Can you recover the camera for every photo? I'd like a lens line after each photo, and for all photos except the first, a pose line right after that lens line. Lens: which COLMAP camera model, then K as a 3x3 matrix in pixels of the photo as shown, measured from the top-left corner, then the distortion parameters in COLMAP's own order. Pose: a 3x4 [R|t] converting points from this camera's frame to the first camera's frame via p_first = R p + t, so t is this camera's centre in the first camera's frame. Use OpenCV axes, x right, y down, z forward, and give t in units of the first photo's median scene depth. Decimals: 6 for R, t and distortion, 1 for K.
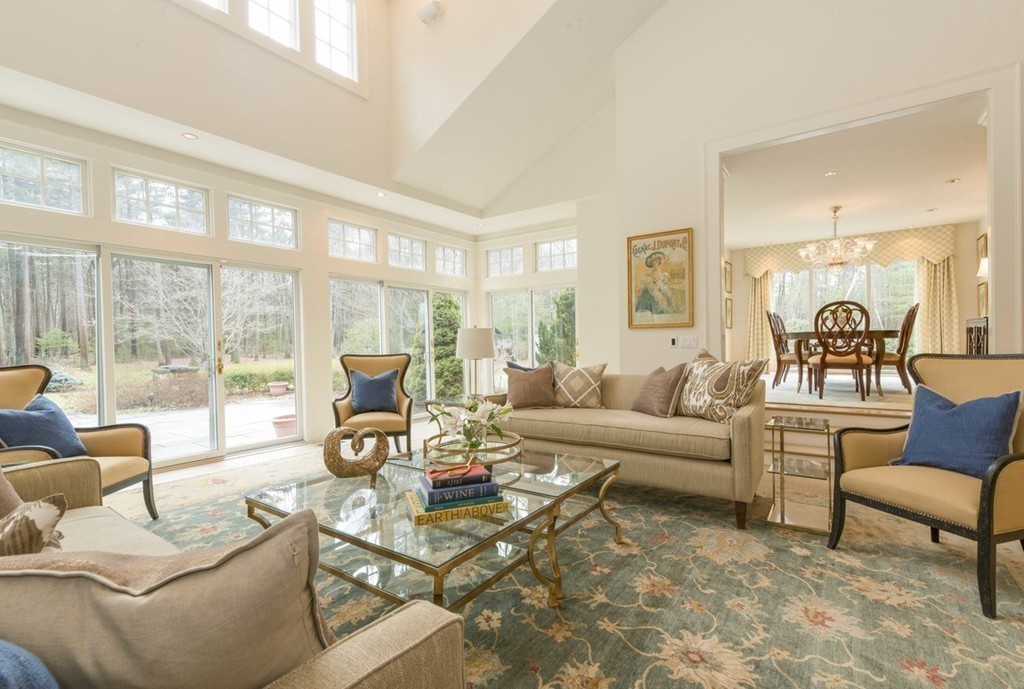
lens RADIAL K [[471.8, 0, 512.0], [0, 471.8, 344.5], [0, 0, 1]] dist [-0.000375, -0.000131]
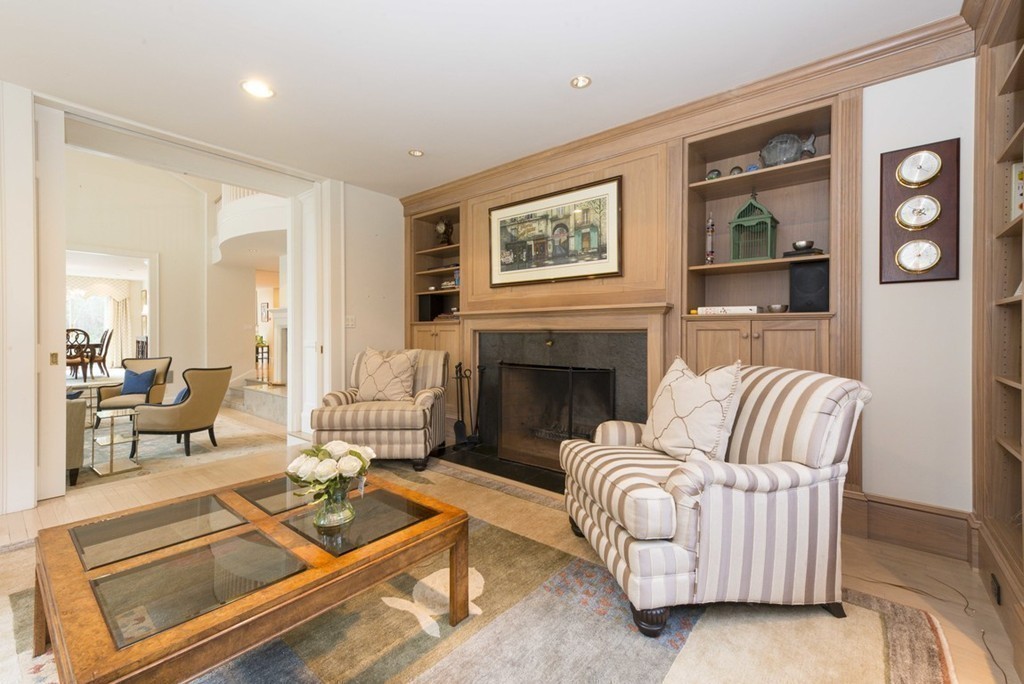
lens RADIAL K [[426.9, 0, 505.7], [0, 426.9, 341.3], [0, 0, 1]] dist [-0.021805, 0.013364]
pose [[0.075766, -0.001461, 0.997125, -0.790618], [0.000848, 0.999999, 0.001401, -0.043801], [-0.997125, 0.000740, 0.075767, -0.776741]]
